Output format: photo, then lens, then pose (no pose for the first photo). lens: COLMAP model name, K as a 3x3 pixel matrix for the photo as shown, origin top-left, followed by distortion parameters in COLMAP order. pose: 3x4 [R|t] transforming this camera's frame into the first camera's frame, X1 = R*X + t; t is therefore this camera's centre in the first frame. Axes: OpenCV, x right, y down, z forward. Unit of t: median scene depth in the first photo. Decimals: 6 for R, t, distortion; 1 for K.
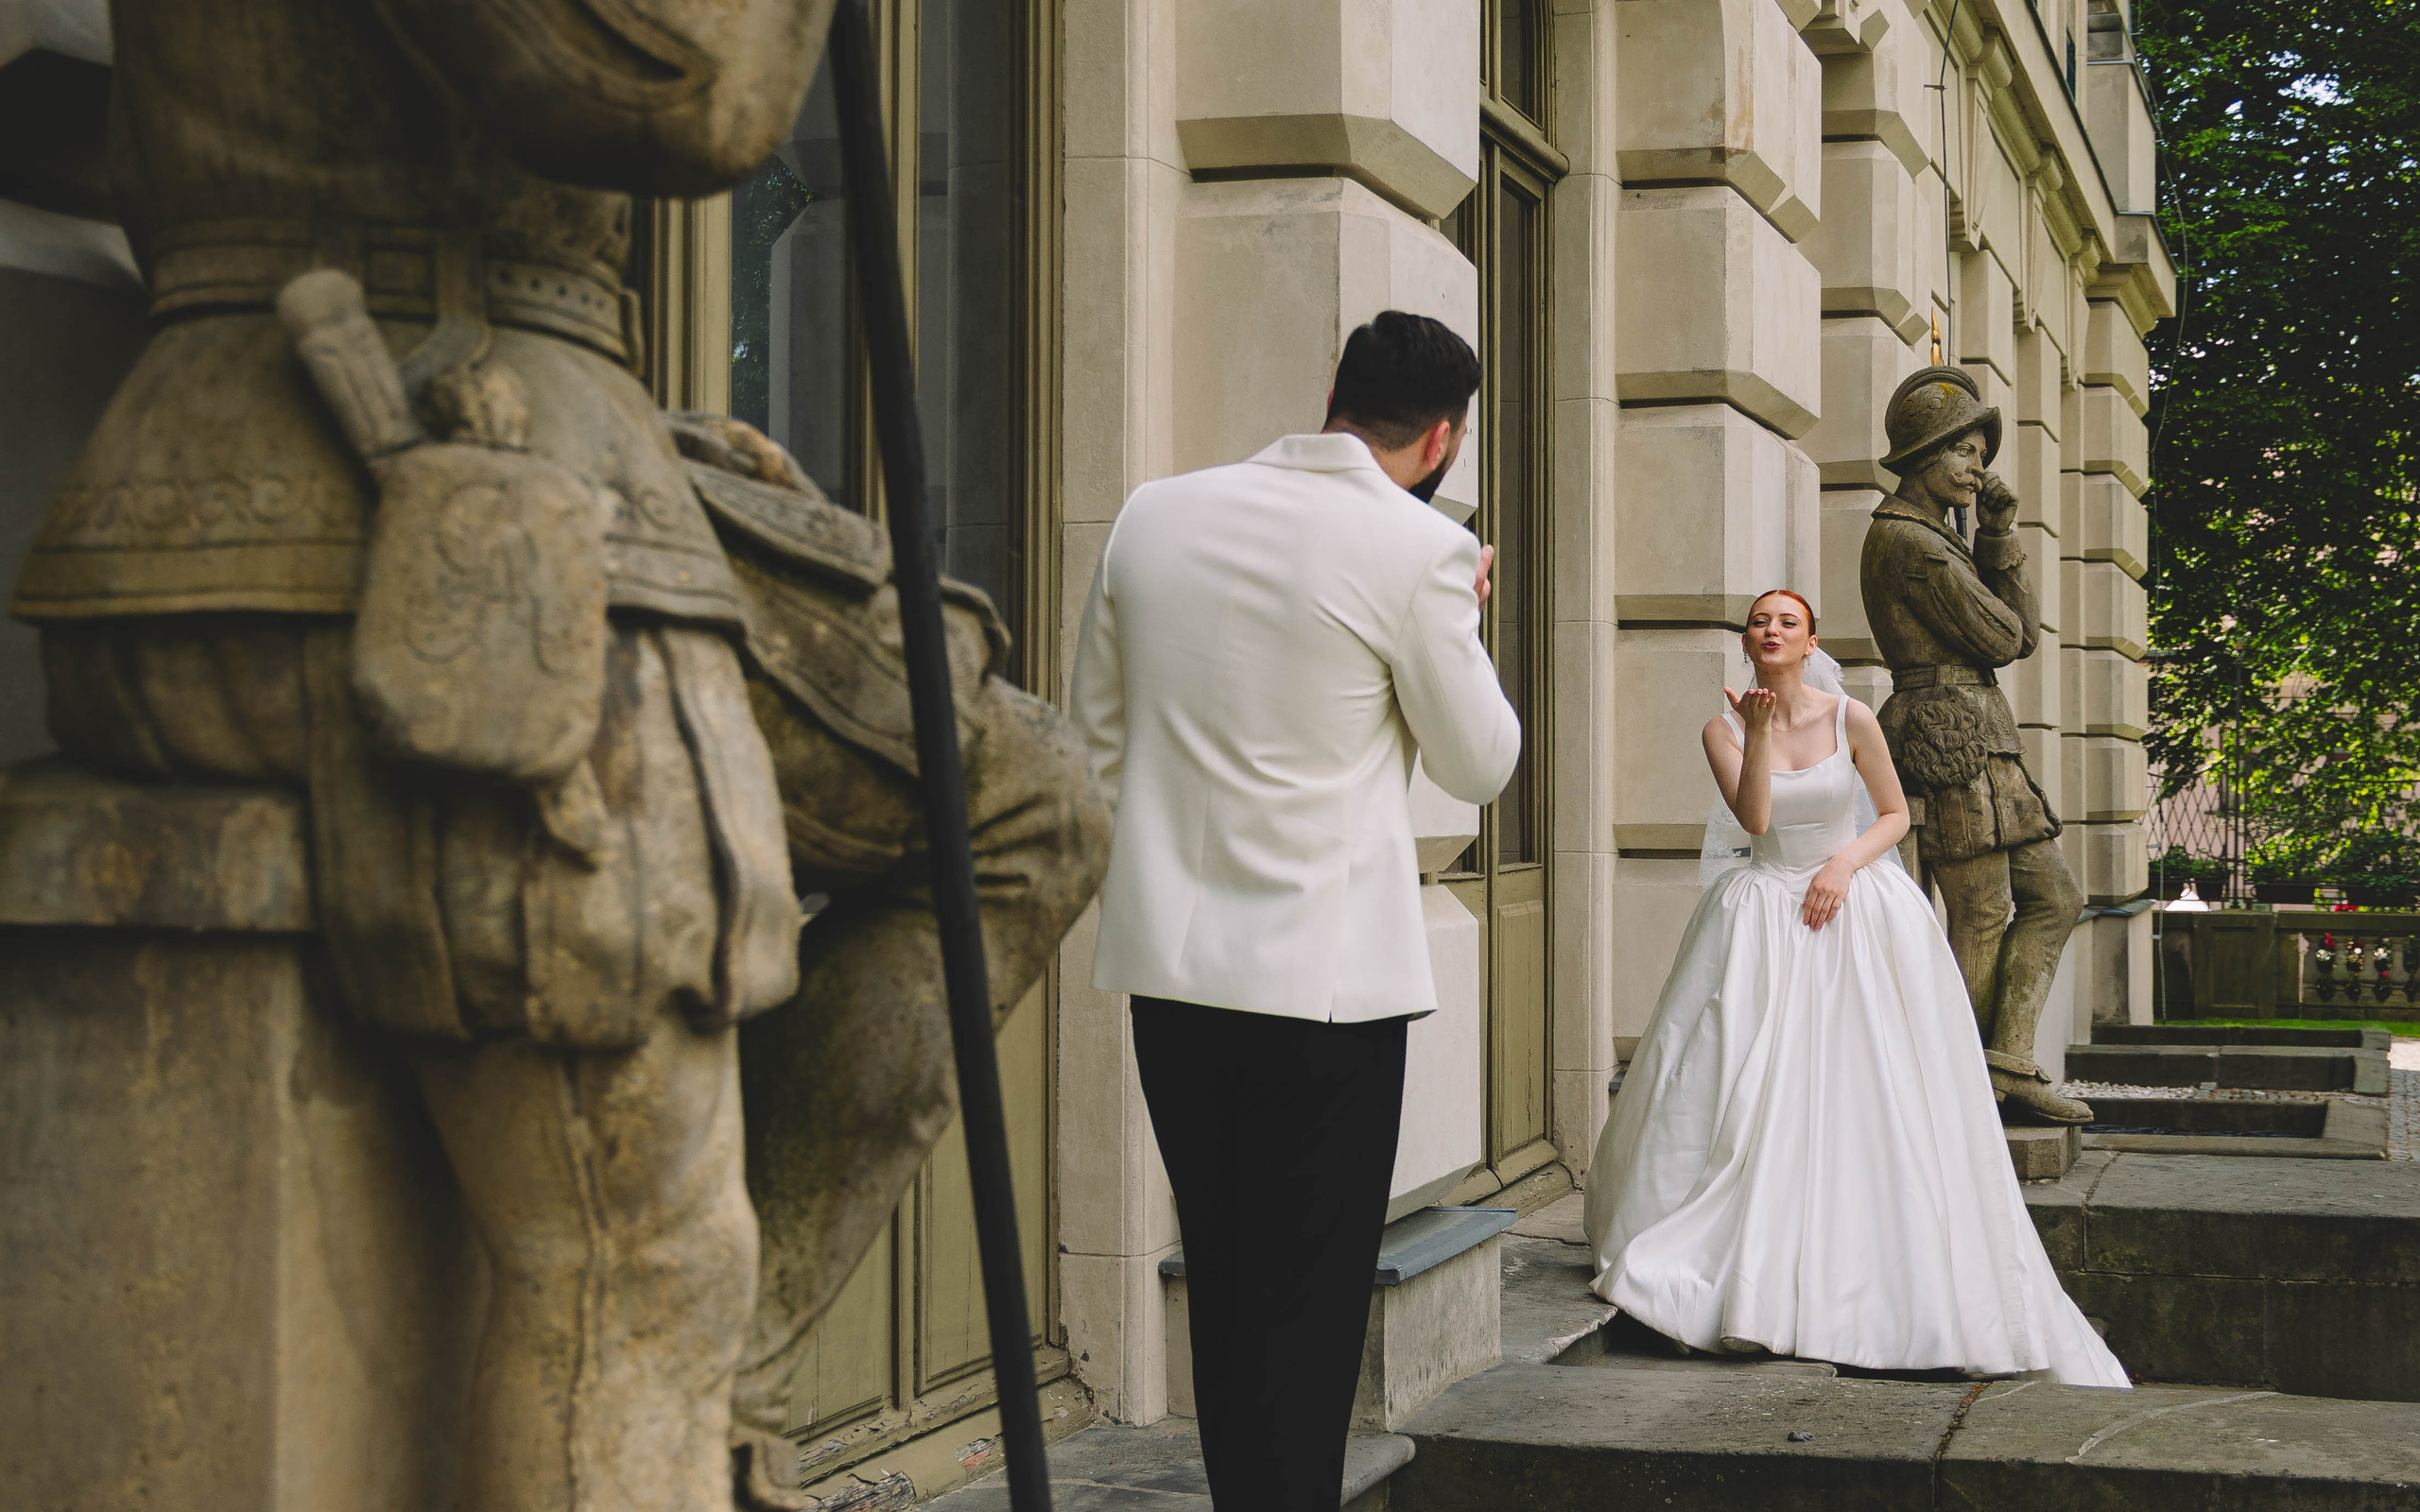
lens RADIAL K [[3747.5, 0, 1210.0], [0, 3747.5, 756.0], [0, 0, 1]] dist [0.009071, 0.066820]
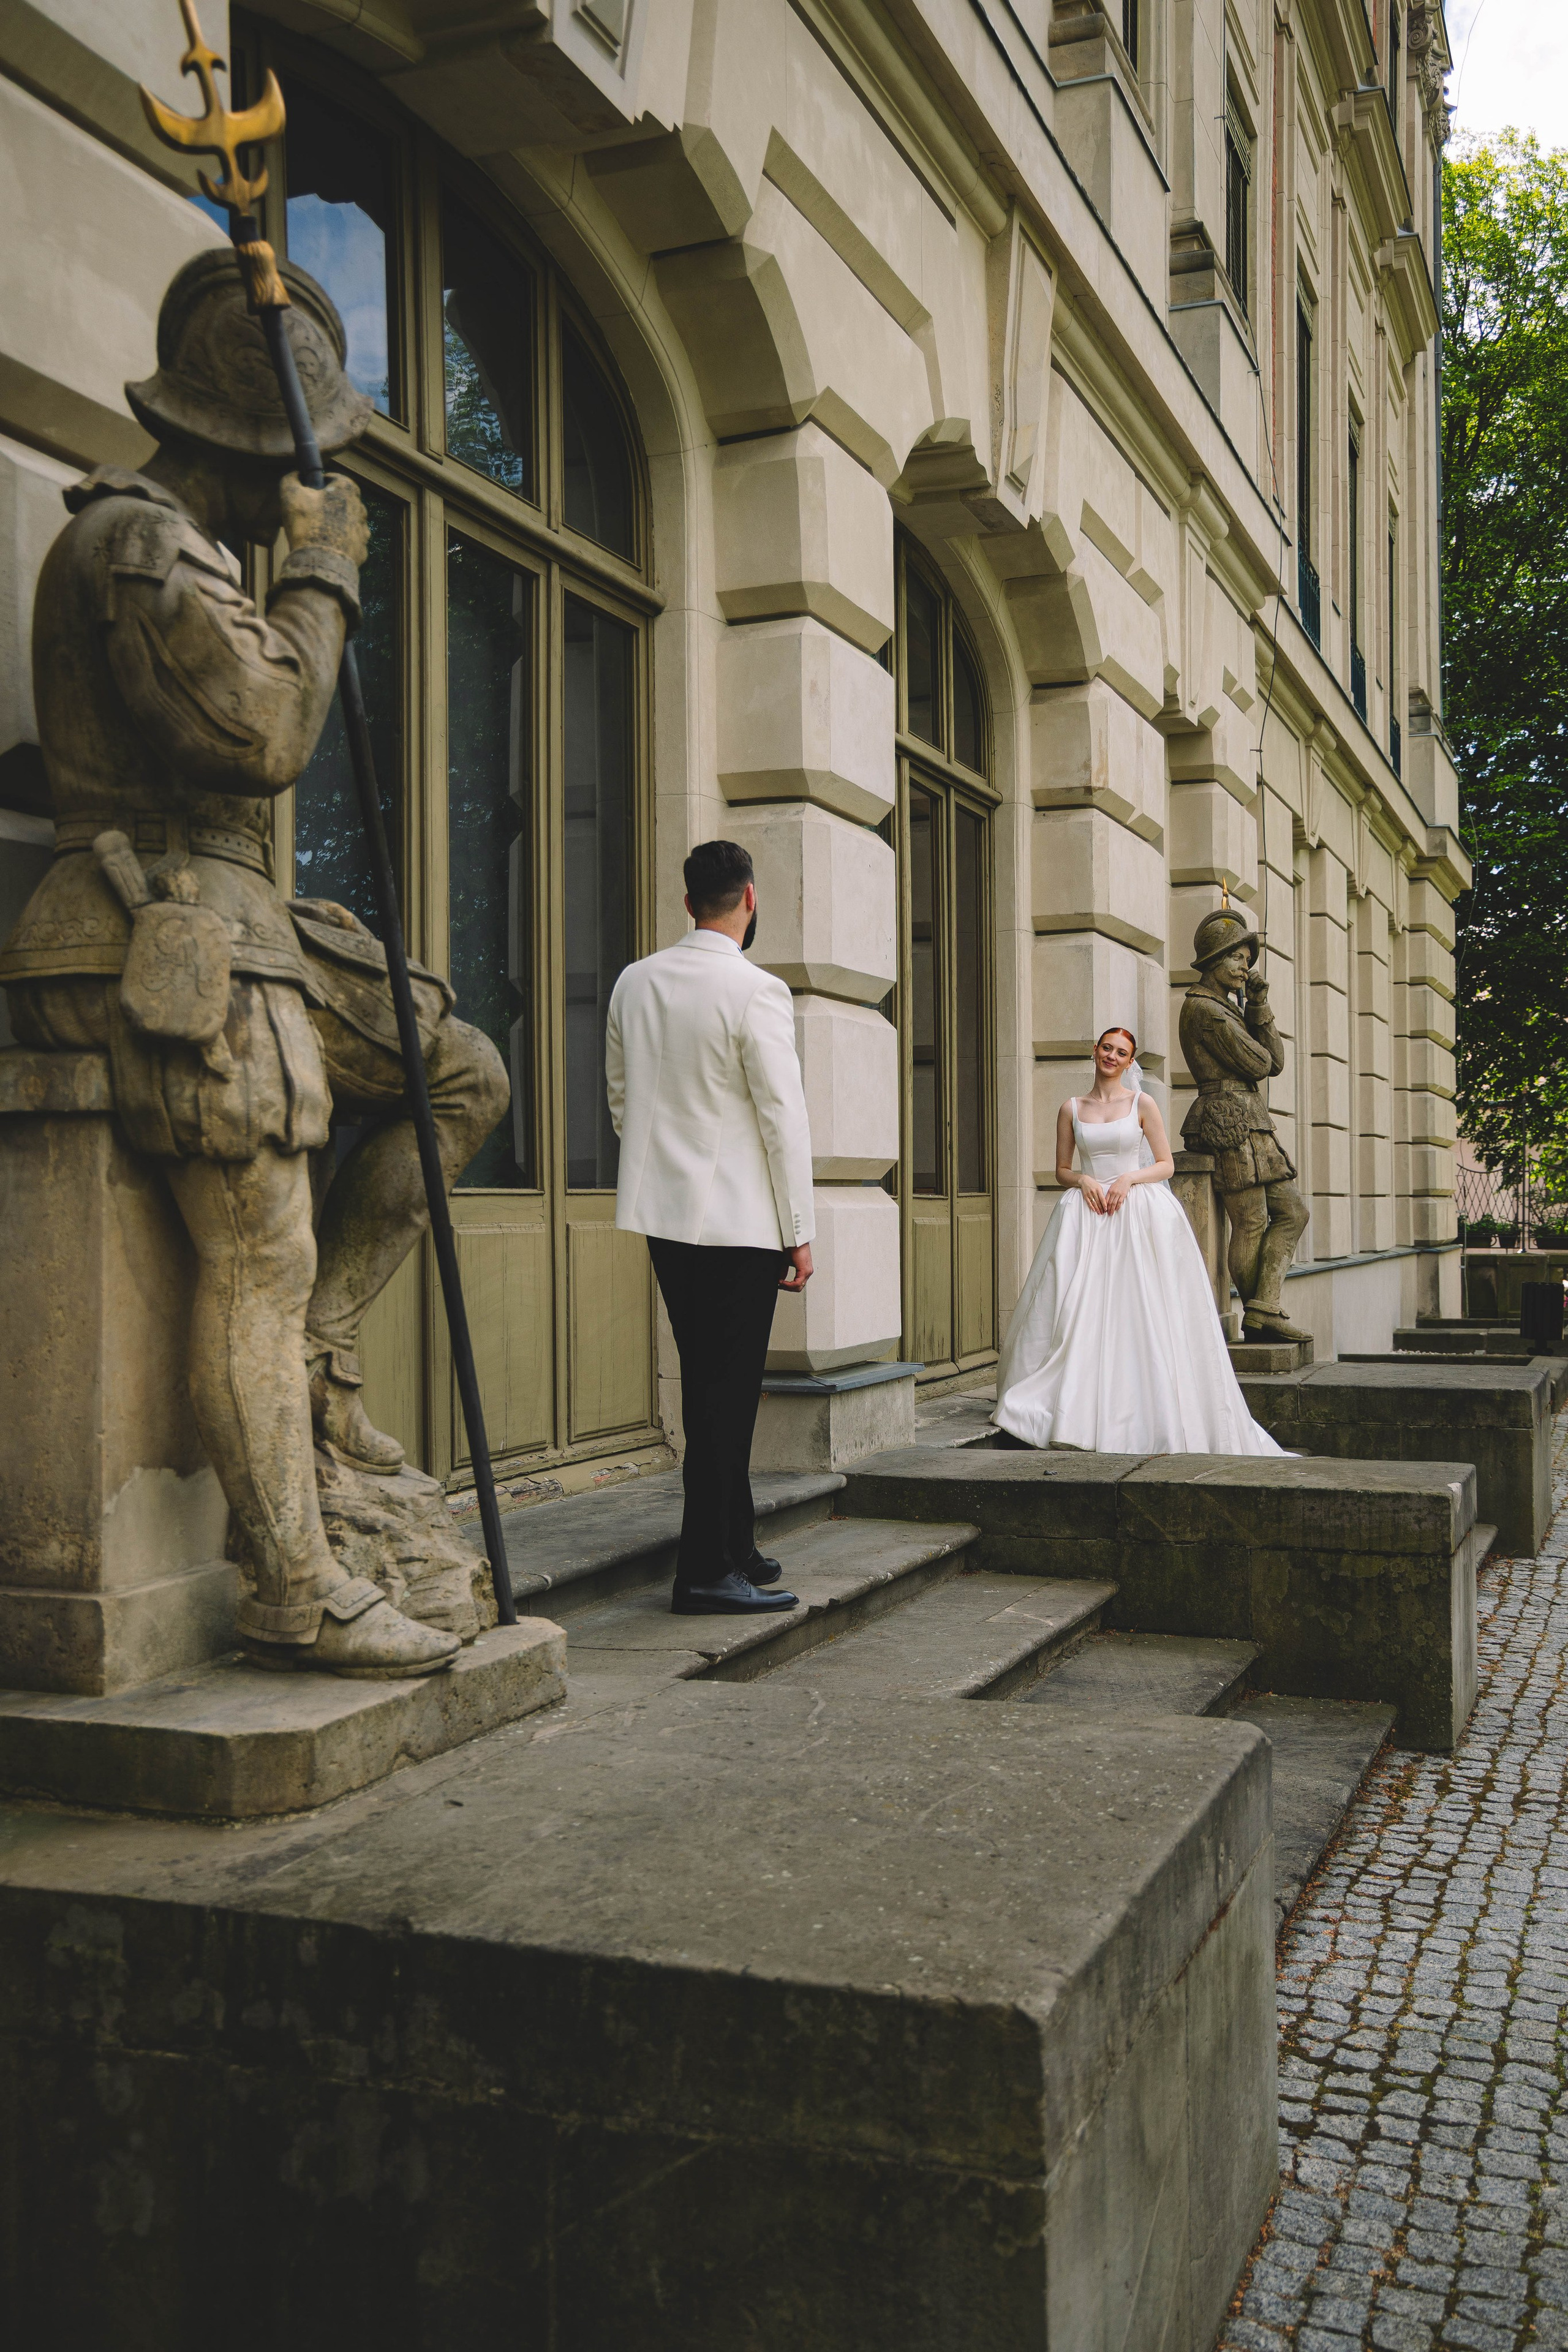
lens RADIAL K [[2323.7, 0, 792.8], [0, 2323.7, 1185.6], [0, 0, 1]] dist [0.007407, 0.041881]
pose [[0.997996, -0.011210, -0.062283, 0.241074], [0.011330, 0.999935, 0.001583, 0.083352], [0.062261, -0.002286, 0.998057, -0.377879]]
